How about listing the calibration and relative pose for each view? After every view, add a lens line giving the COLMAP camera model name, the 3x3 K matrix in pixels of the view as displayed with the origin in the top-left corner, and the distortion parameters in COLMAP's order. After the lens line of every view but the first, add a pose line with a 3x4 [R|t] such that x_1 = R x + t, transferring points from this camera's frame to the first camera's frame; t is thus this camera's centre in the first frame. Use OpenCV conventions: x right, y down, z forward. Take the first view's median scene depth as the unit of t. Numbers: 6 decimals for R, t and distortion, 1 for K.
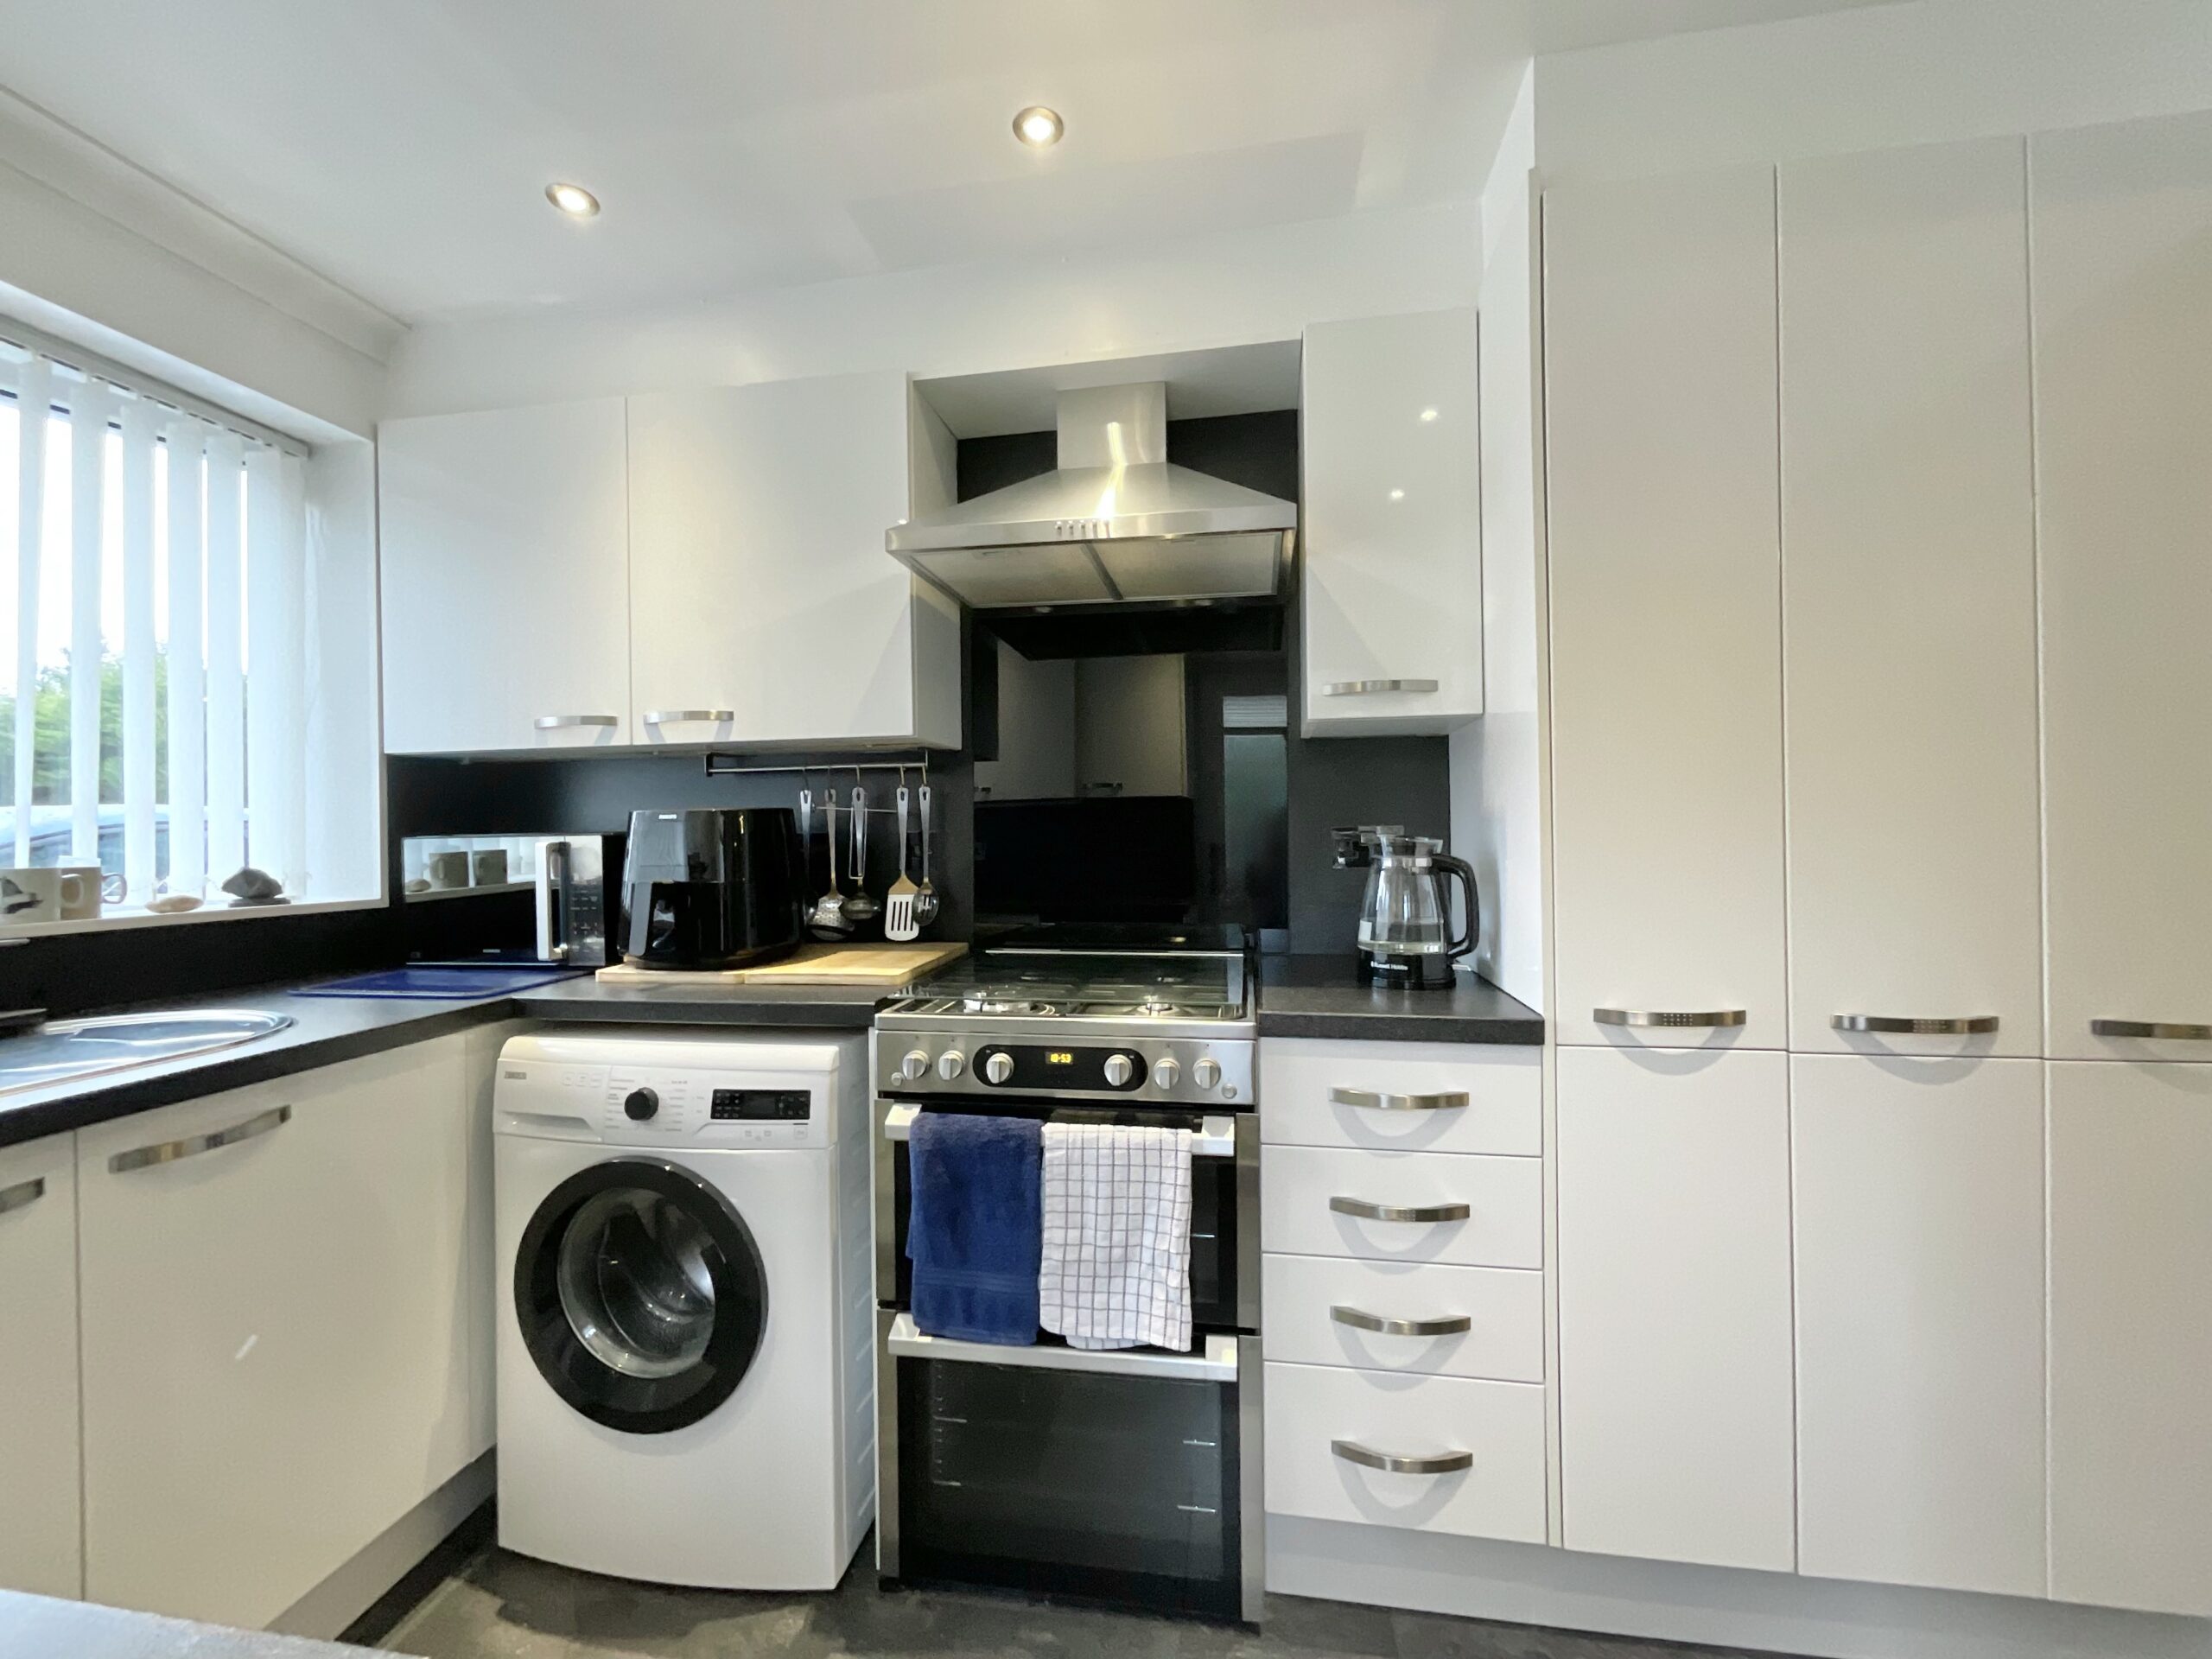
lens RADIAL K [[900.4, 0, 1104.0], [0, 900.4, 834.6], [0, 0, 1]] dist [-0.001211, -0.000385]
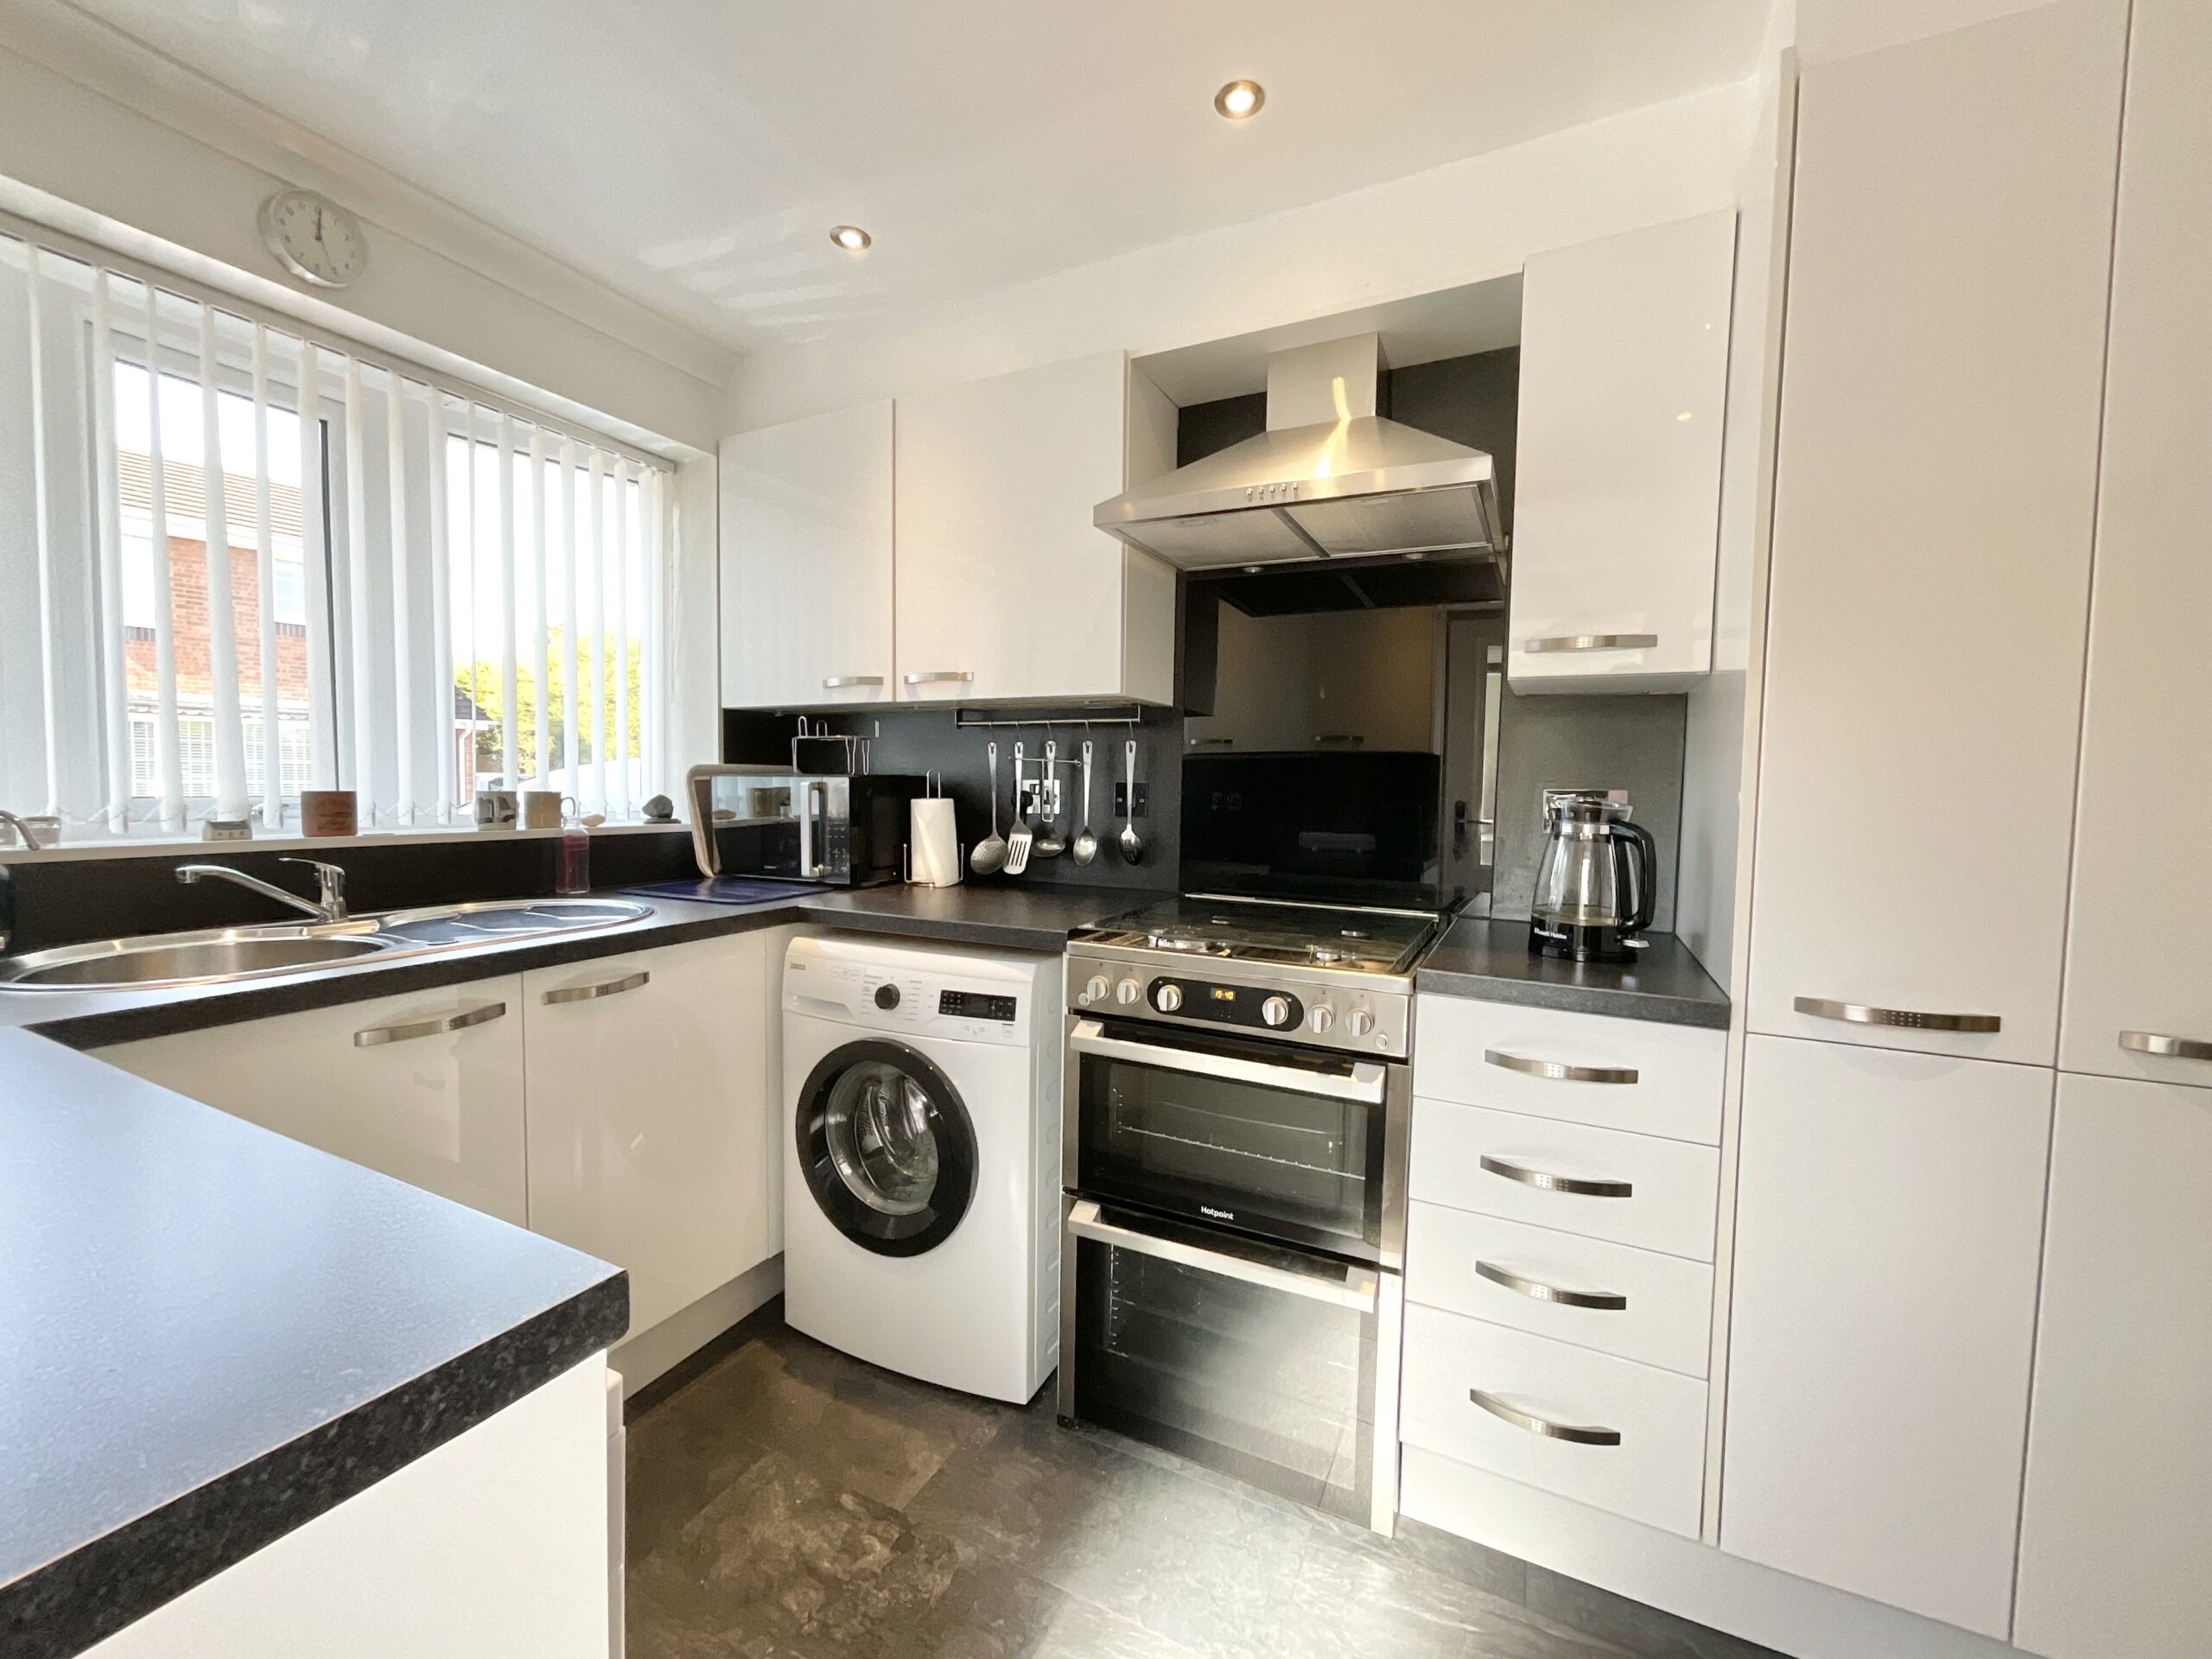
lens RADIAL K [[892.7, 0, 1106.2], [0, 892.7, 835.3], [0, 0, 1]] dist [-0.003516, -0.000145]
pose [[0.954082, 0.045878, -0.296013, 0.118688], [-0.028815, 0.997675, 0.061754, -0.005923], [0.298158, -0.050389, 0.953186, -0.055859]]
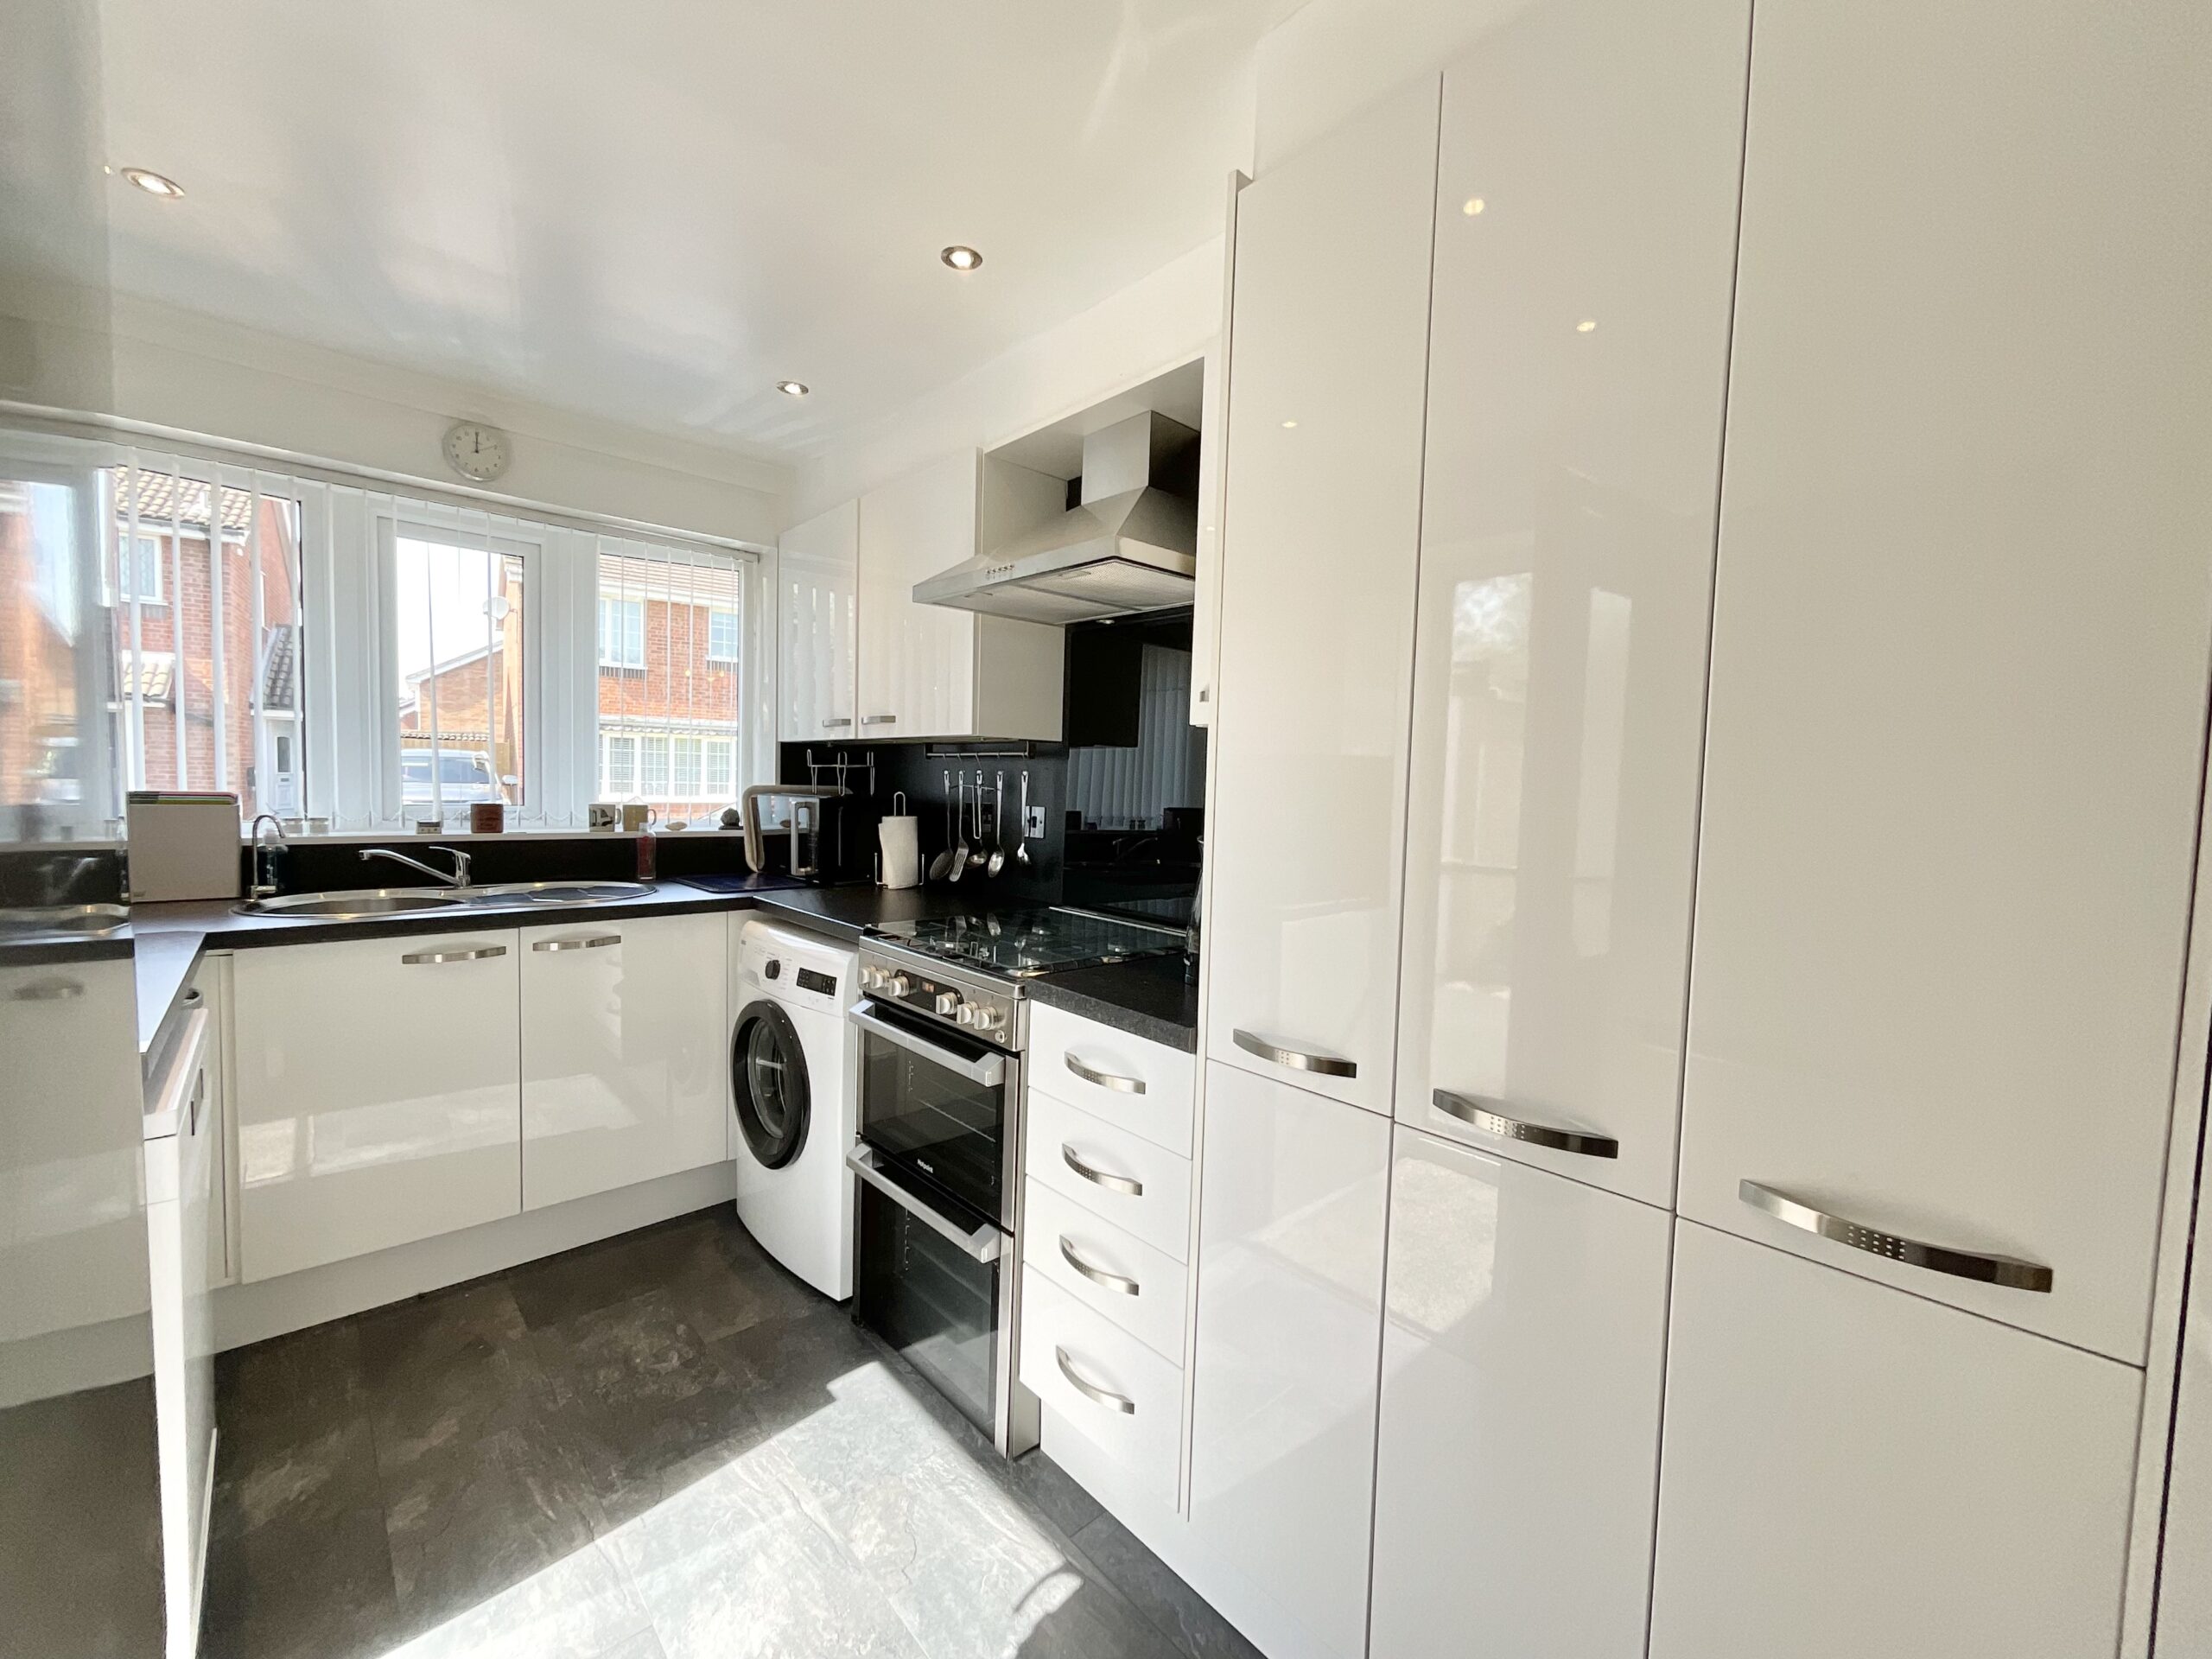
lens RADIAL K [[892.7, 0, 1106.2], [0, 892.7, 835.3], [0, 0, 1]] dist [-0.003516, -0.000145]
pose [[0.783910, 0.073932, -0.616456, 0.904072], [-0.040544, 0.996861, 0.067997, -0.073442], [0.619549, -0.028310, 0.784448, 0.123461]]
